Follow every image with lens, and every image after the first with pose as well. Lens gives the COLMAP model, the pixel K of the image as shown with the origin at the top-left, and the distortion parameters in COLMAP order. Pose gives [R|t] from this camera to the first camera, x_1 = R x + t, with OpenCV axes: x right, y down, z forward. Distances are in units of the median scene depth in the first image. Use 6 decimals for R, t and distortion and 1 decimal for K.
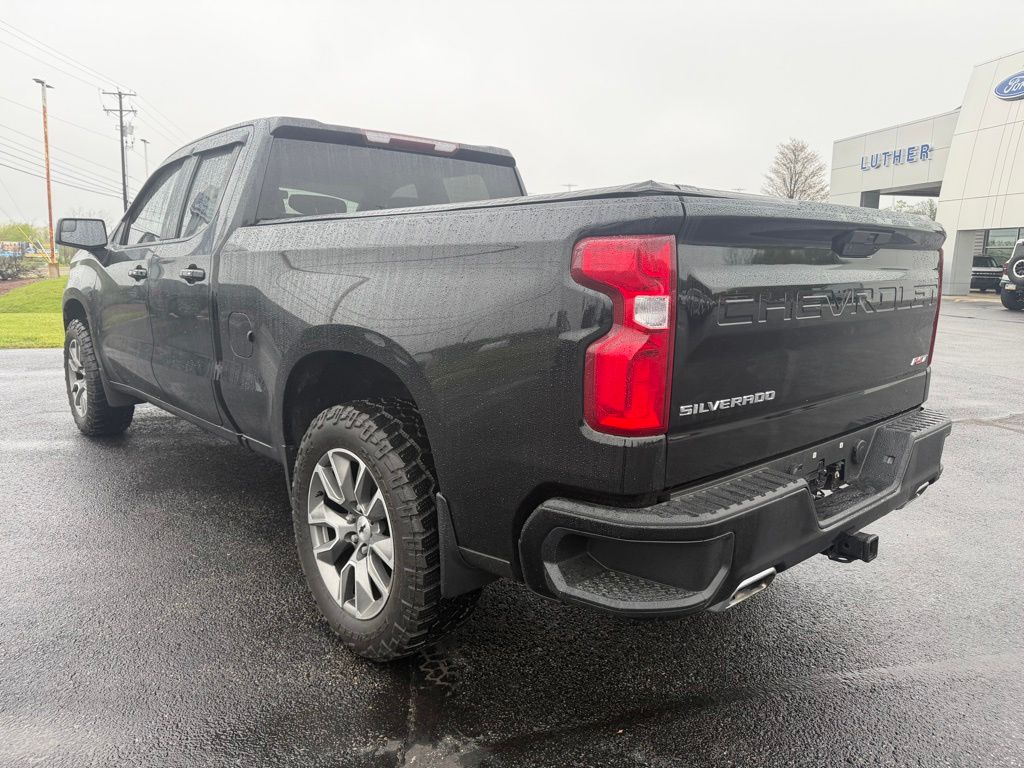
lens RADIAL K [[774.6, 0, 512.0], [0, 774.6, 384.0], [0, 0, 1]] dist [-0.026576, -0.002035]
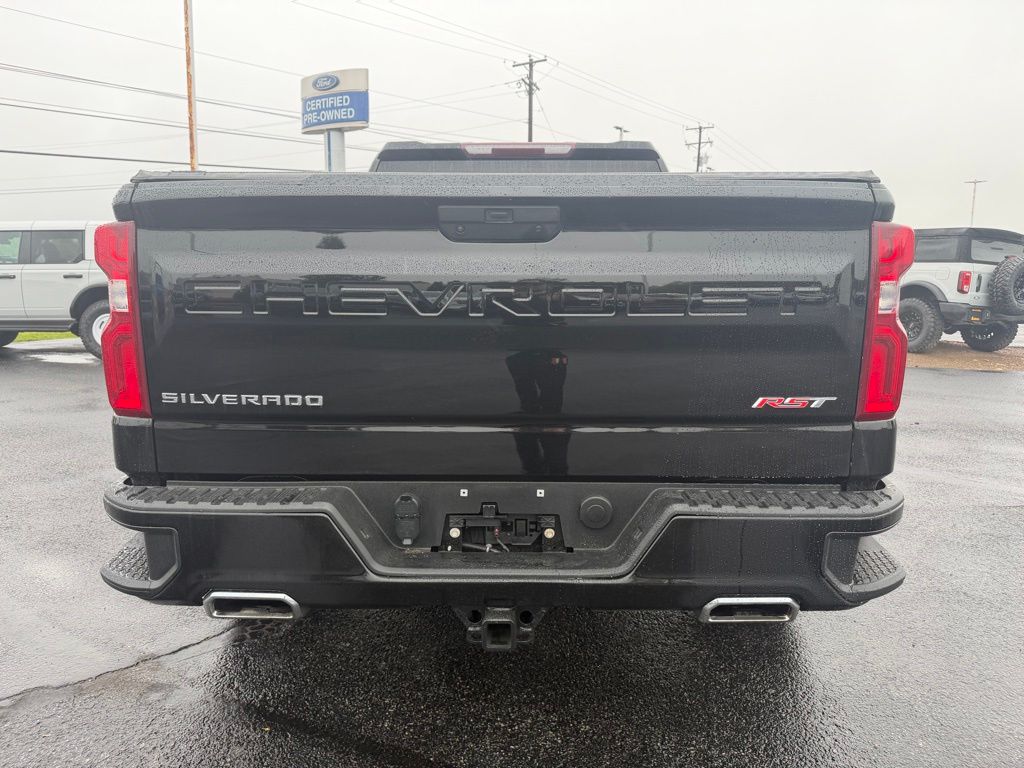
lens RADIAL K [[741.5, 0, 512.0], [0, 741.5, 384.0], [0, 0, 1]] dist [0.115399, -0.248986]
pose [[0.706066, 0.089558, -0.702461, 0.735839], [-0.103596, 0.994362, 0.022644, -0.030906], [0.700528, 0.056784, 0.711362, 0.379292]]
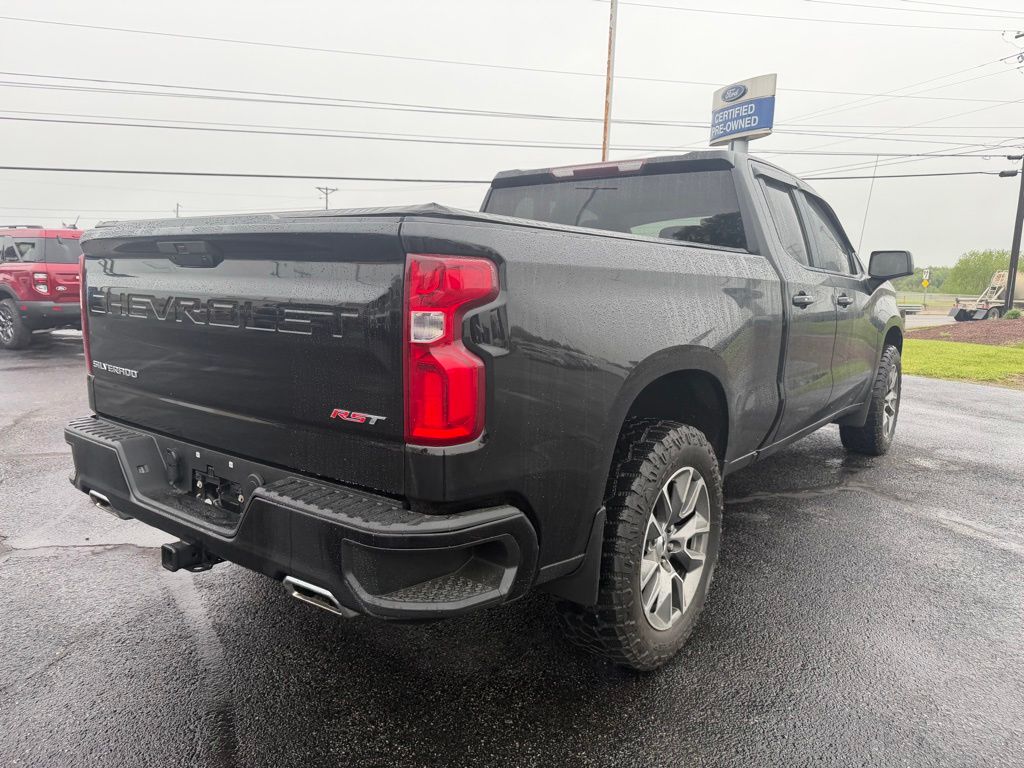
lens RADIAL K [[741.5, 0, 512.0], [0, 741.5, 384.0], [0, 0, 1]] dist [0.115399, -0.248986]
pose [[0.137626, 0.131107, -0.981769, 1.115815], [-0.175208, 0.978792, 0.106149, -0.143001], [0.974865, 0.157405, 0.157678, 0.964211]]
